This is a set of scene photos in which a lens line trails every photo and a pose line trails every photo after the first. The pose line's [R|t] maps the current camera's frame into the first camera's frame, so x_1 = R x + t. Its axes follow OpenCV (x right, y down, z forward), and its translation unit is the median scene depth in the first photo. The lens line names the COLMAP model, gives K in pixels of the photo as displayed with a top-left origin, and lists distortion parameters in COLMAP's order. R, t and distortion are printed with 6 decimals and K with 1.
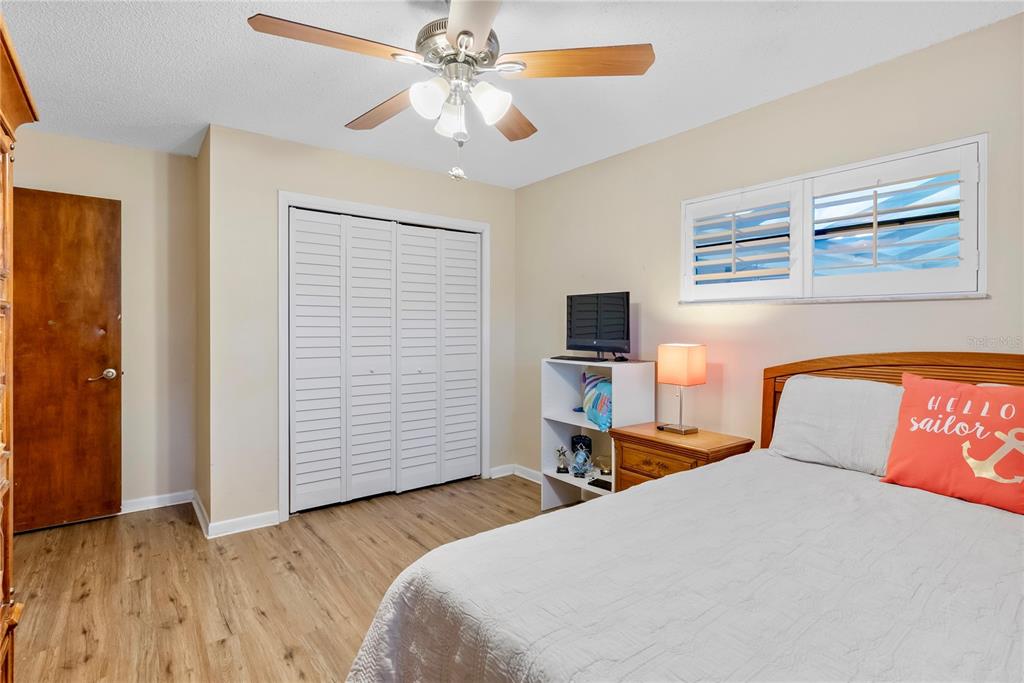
lens RADIAL K [[499.2, 0, 511.2], [0, 499.2, 331.2], [0, 0, 1]] dist [-0.004690, -0.000477]
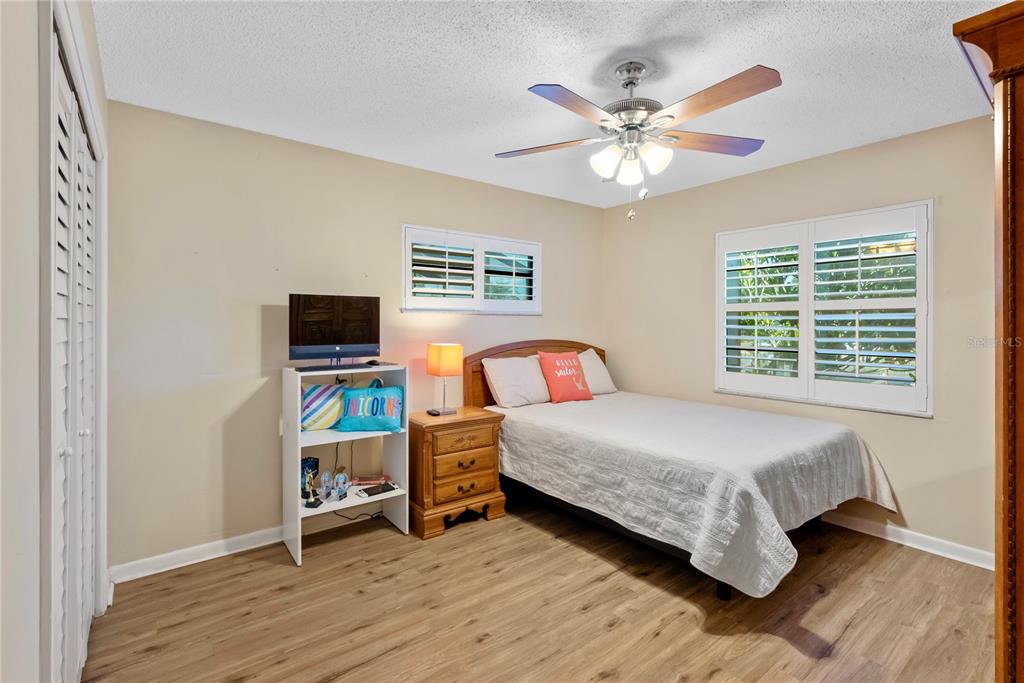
lens RADIAL K [[471.1, 0, 489.3], [0, 471.1, 327.1], [0, 0, 1]] dist [-0.002520, 0.000619]
pose [[0.017466, -0.011451, 0.999782, -0.763862], [0.011875, 0.999866, 0.011244, -0.026192], [-0.999777, 0.011676, 0.017600, 0.774047]]
